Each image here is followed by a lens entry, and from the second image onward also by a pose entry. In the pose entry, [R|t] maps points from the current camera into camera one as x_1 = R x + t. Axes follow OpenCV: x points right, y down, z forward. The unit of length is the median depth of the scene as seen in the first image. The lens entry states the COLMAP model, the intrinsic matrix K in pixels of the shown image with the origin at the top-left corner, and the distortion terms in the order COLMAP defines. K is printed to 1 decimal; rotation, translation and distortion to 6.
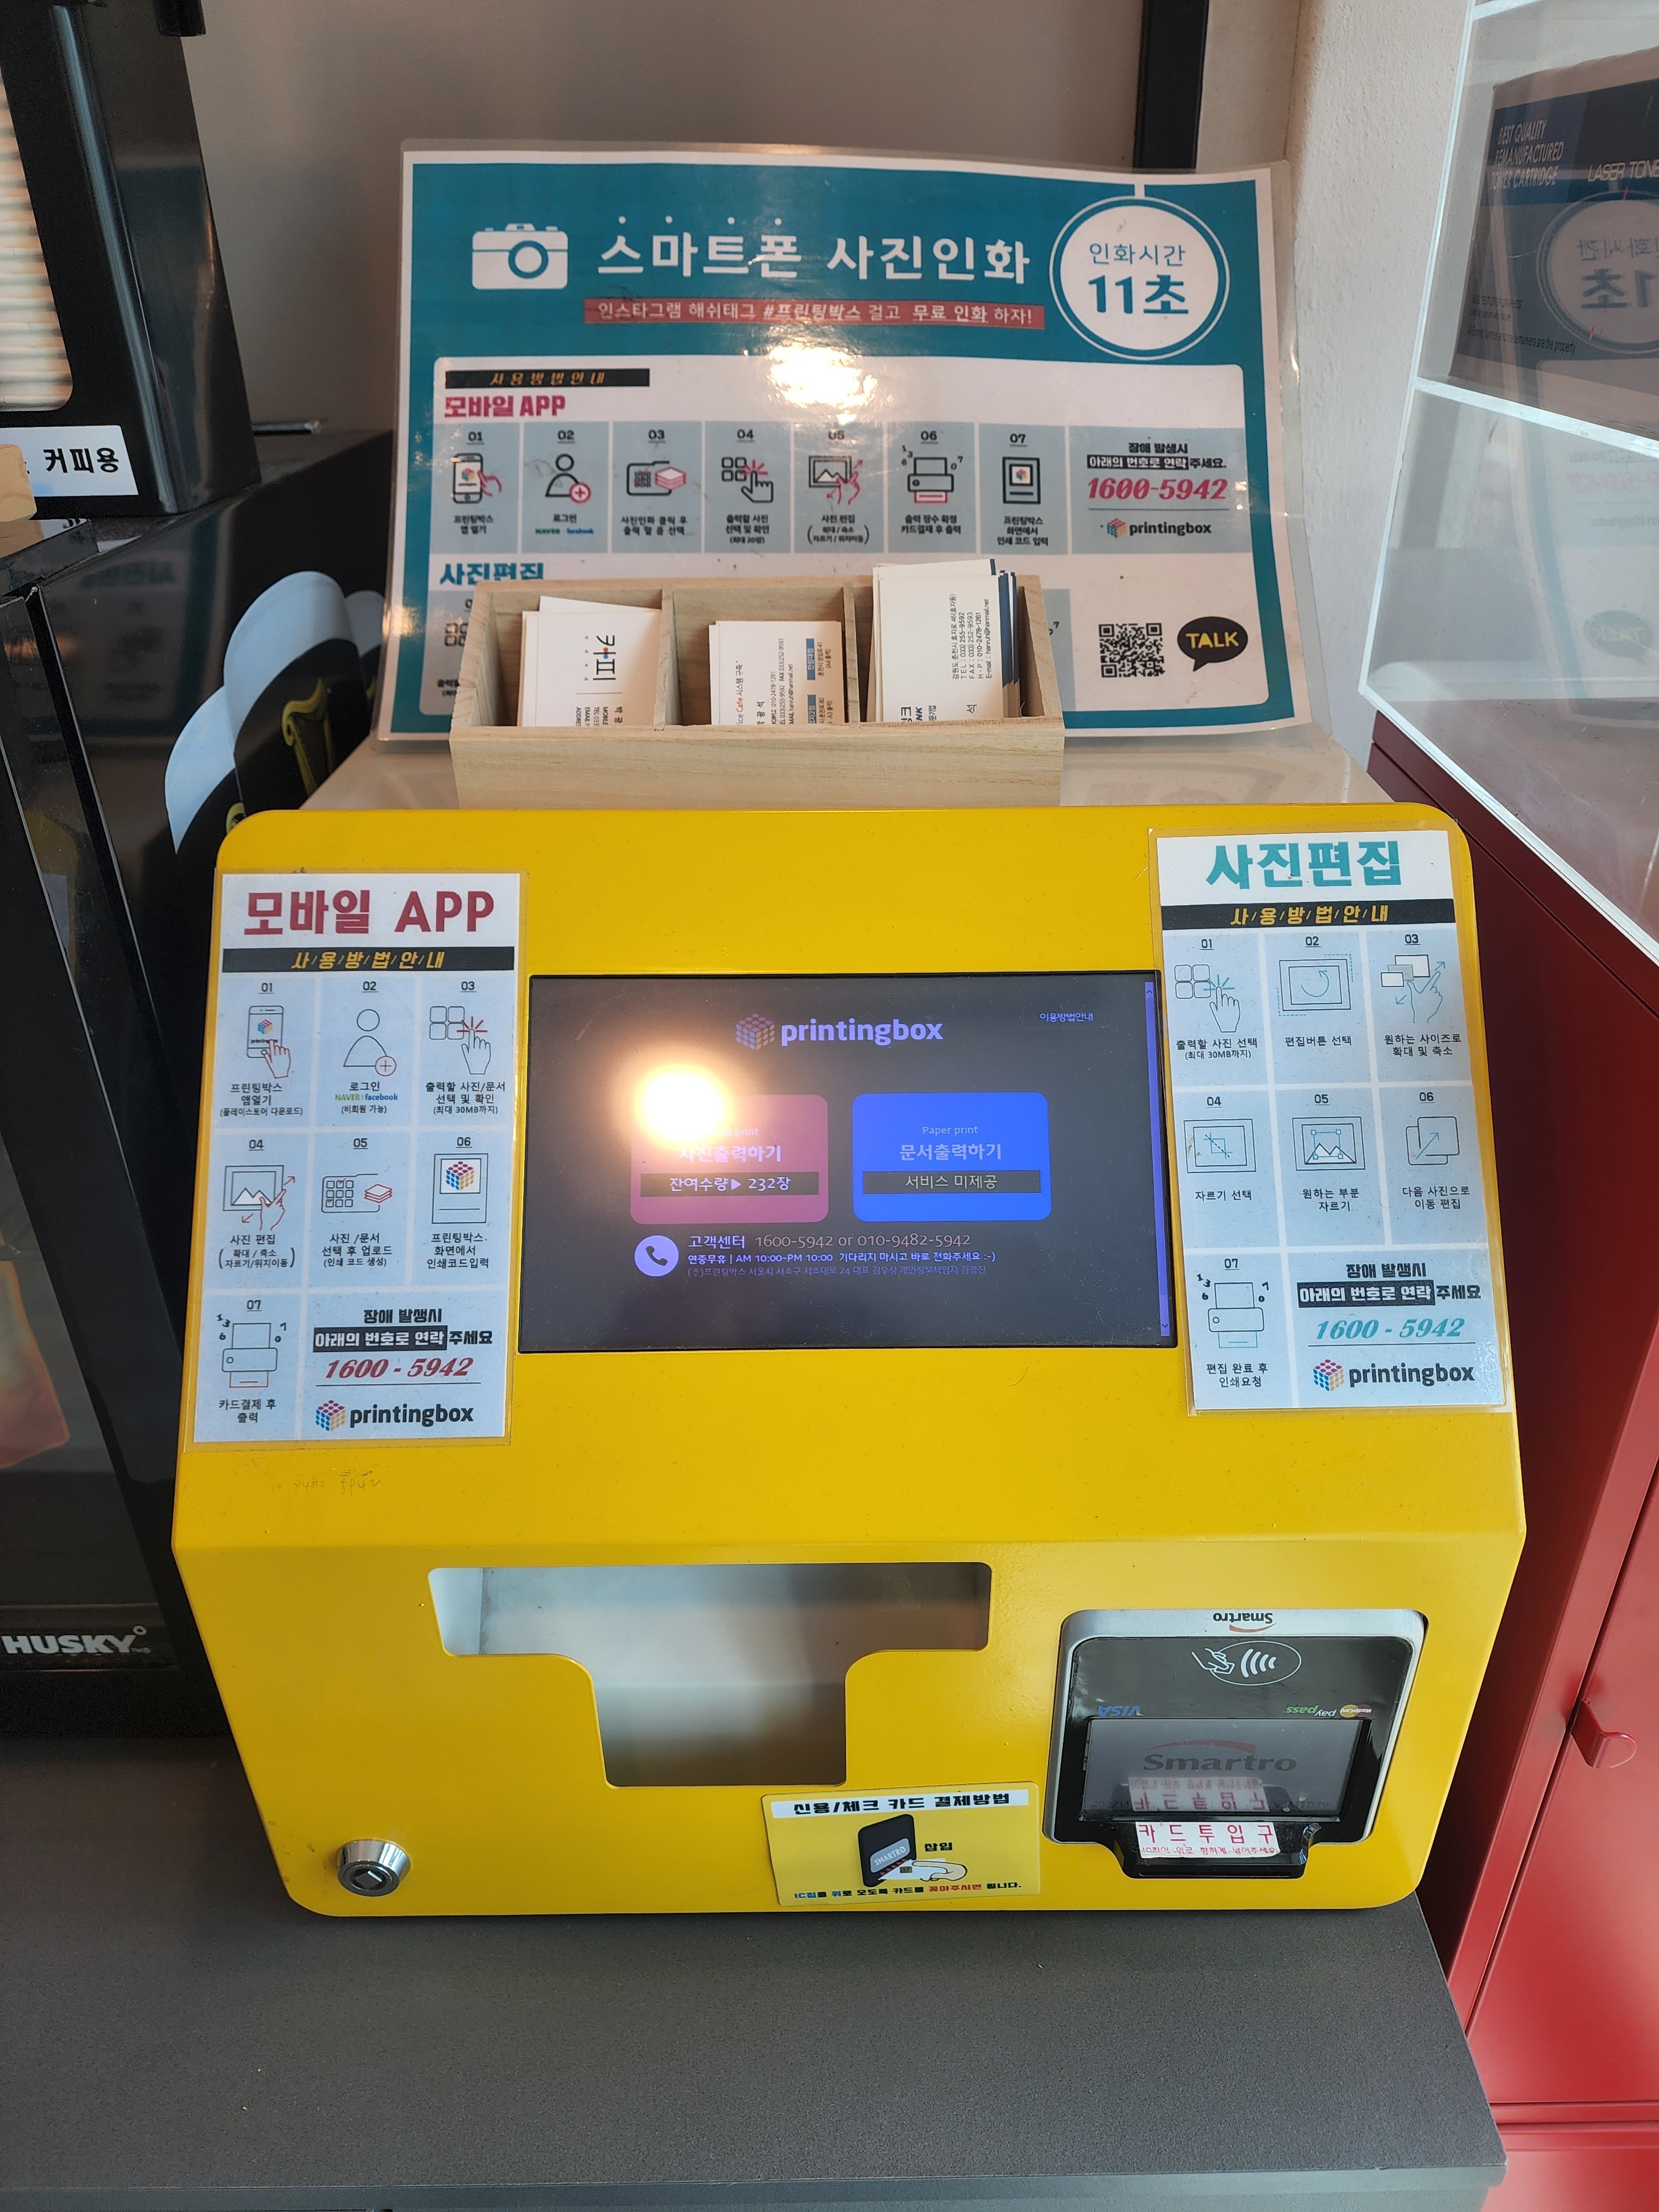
lens RADIAL K [[1478.7, 0, 835.1], [0, 1478.7, 1111.3], [0, 0, 1]] dist [0.007410, 0.001420]
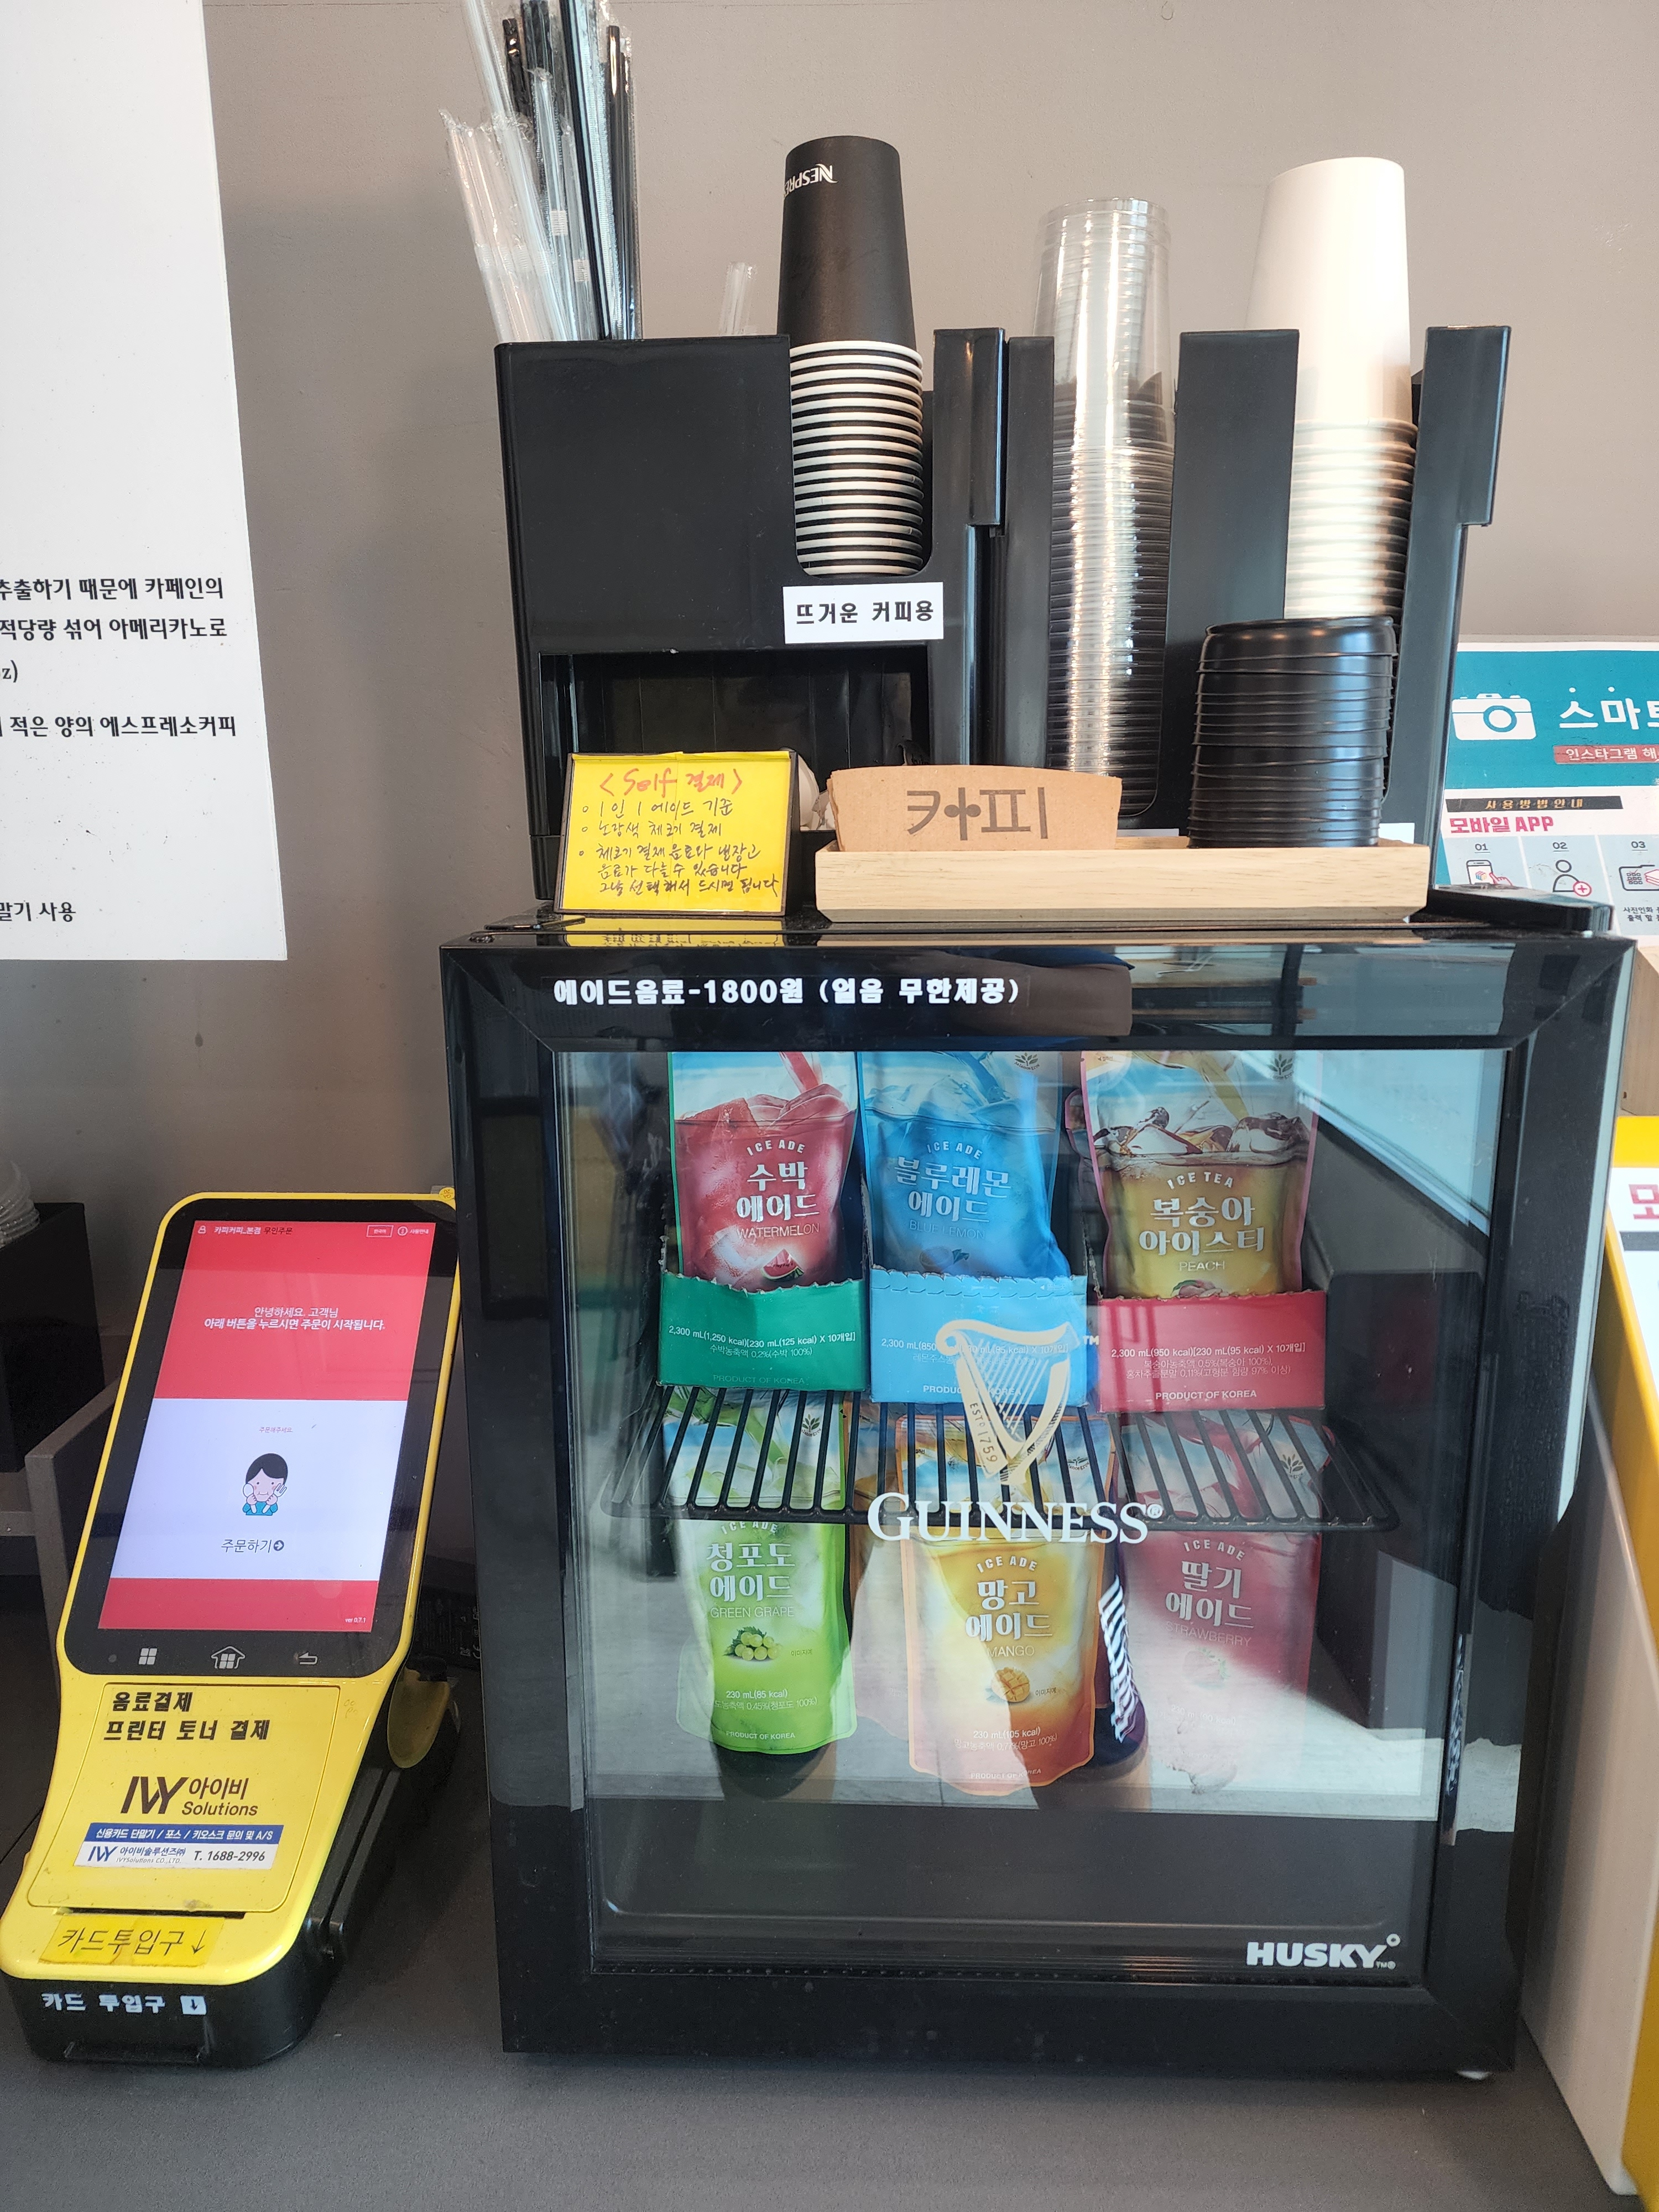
lens RADIAL K [[1478.7, 0, 832.5], [0, 1478.7, 1096.2], [0, 0, 1]] dist [0.007410, 0.001420]
pose [[0.999300, 0.004222, -0.037159, -0.721809], [-0.015138, 0.954234, -0.298677, 0.104417], [0.034197, 0.299030, 0.953631, -0.103976]]
